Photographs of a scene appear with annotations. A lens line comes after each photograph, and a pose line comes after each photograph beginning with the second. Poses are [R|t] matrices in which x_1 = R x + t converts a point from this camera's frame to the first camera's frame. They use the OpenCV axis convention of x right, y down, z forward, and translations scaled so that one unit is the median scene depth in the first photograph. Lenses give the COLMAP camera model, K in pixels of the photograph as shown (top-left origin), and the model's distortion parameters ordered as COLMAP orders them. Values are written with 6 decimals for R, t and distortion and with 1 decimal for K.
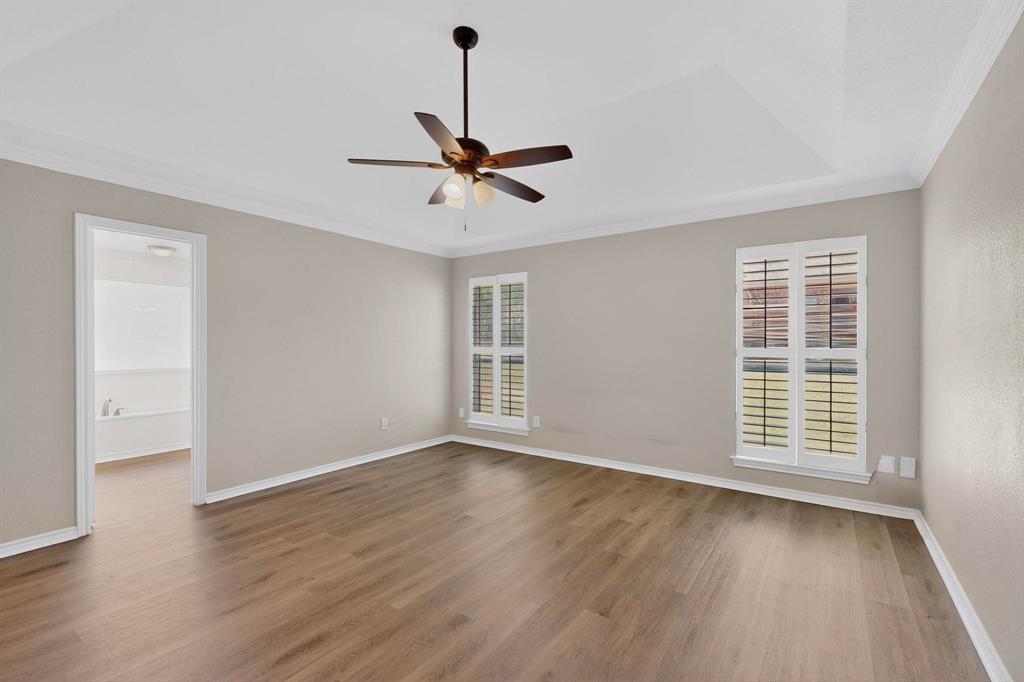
lens RADIAL K [[446.2, 0, 512.9], [0, 446.2, 343.6], [0, 0, 1]] dist [-0.000071, -0.000062]
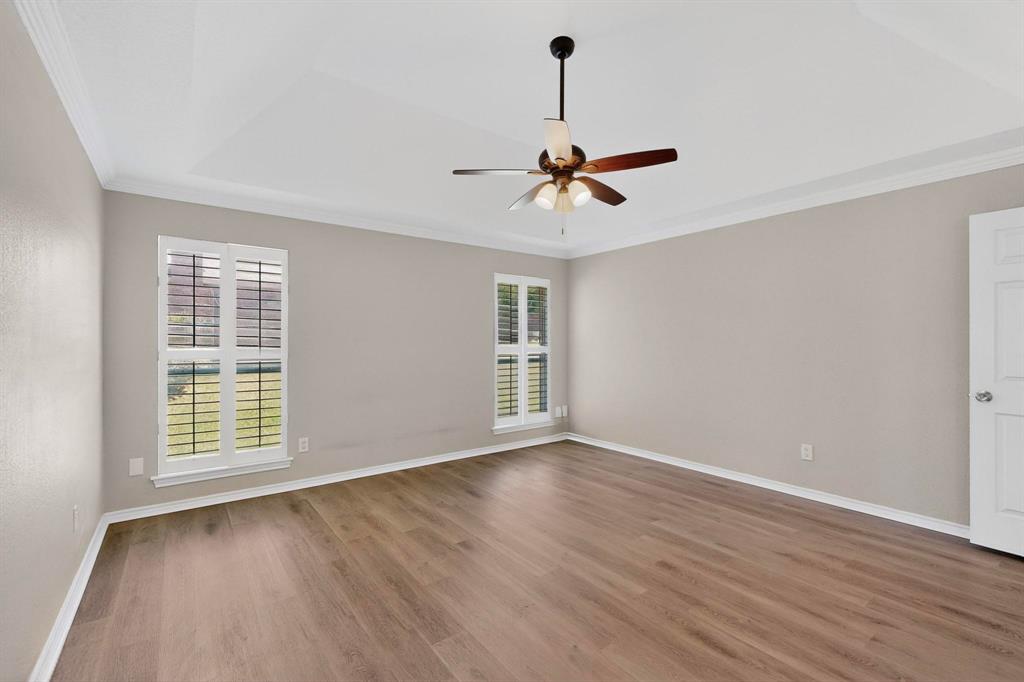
lens RADIAL K [[446.1, 0, 513.1], [0, 446.1, 341.3], [0, 0, 1]] dist [0.001681, 0.000169]
pose [[0.298827, 0.003533, 0.954301, -0.765642], [0.005937, 0.999967, -0.005561, 0.000984], [-0.954289, 0.007327, 0.298797, 0.546507]]
